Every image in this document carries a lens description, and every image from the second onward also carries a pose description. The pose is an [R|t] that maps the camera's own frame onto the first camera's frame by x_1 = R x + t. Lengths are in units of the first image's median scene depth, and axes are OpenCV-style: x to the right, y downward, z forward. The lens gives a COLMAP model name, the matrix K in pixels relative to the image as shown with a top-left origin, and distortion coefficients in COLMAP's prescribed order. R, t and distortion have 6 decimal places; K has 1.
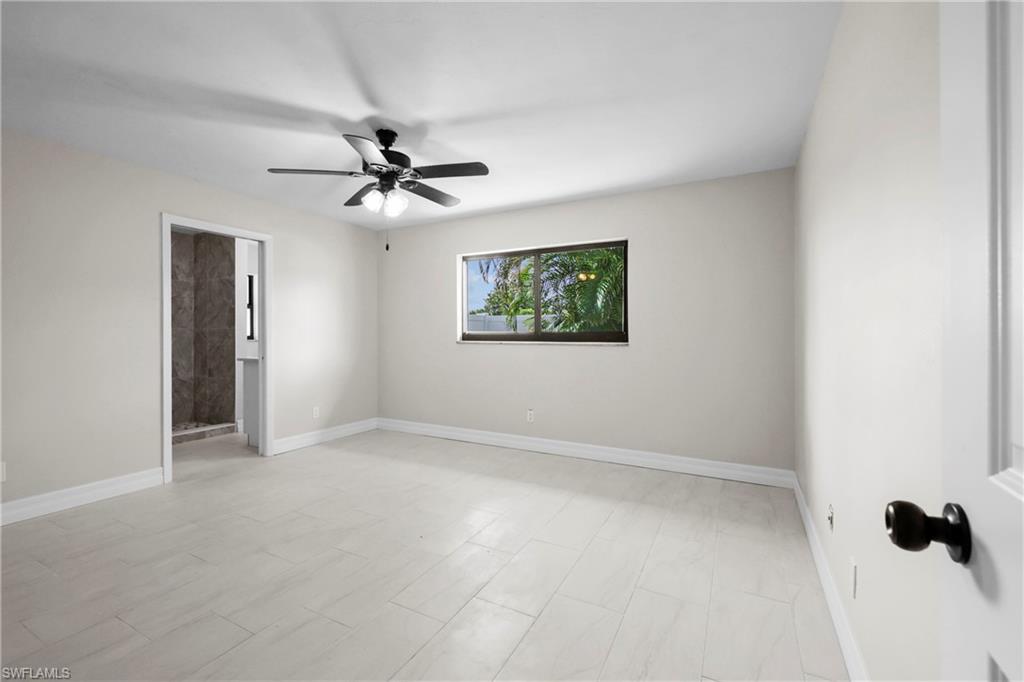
lens RADIAL K [[431.3, 0, 509.8], [0, 431.3, 335.9], [0, 0, 1]] dist [0.000153, -0.000044]
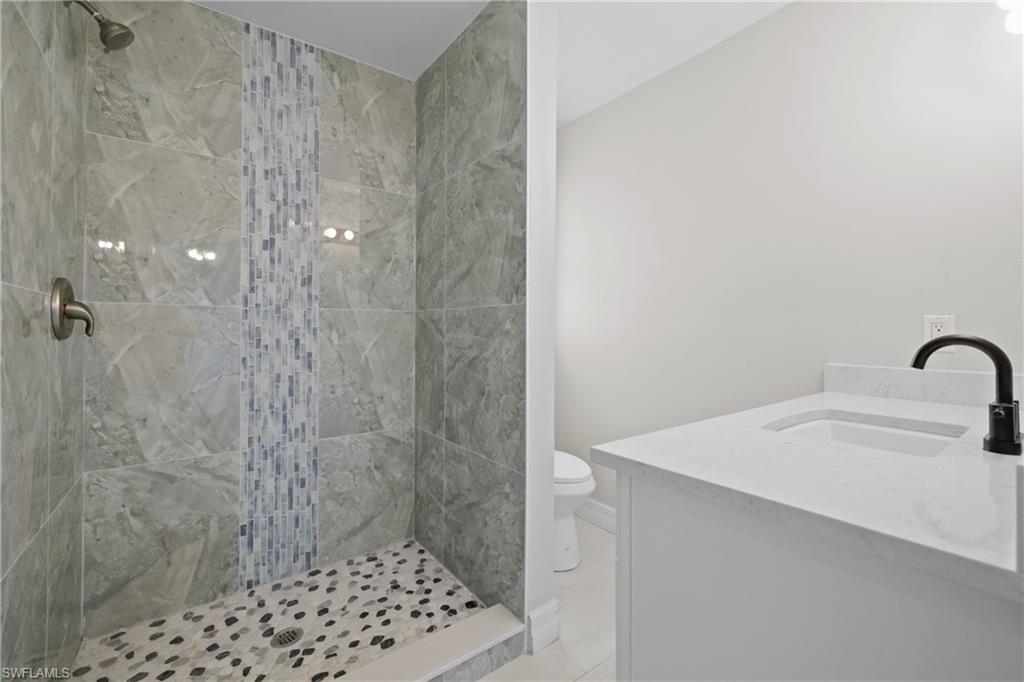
lens RADIAL K [[431.3, 0, 509.8], [0, 431.3, 335.9], [0, 0, 1]] dist [0.000153, -0.000044]
pose [[0.908059, 0.011695, -0.418679, -0.493314], [-0.006936, 0.999893, 0.012887, 0.000984], [0.418785, -0.008798, 0.908043, 0.684392]]
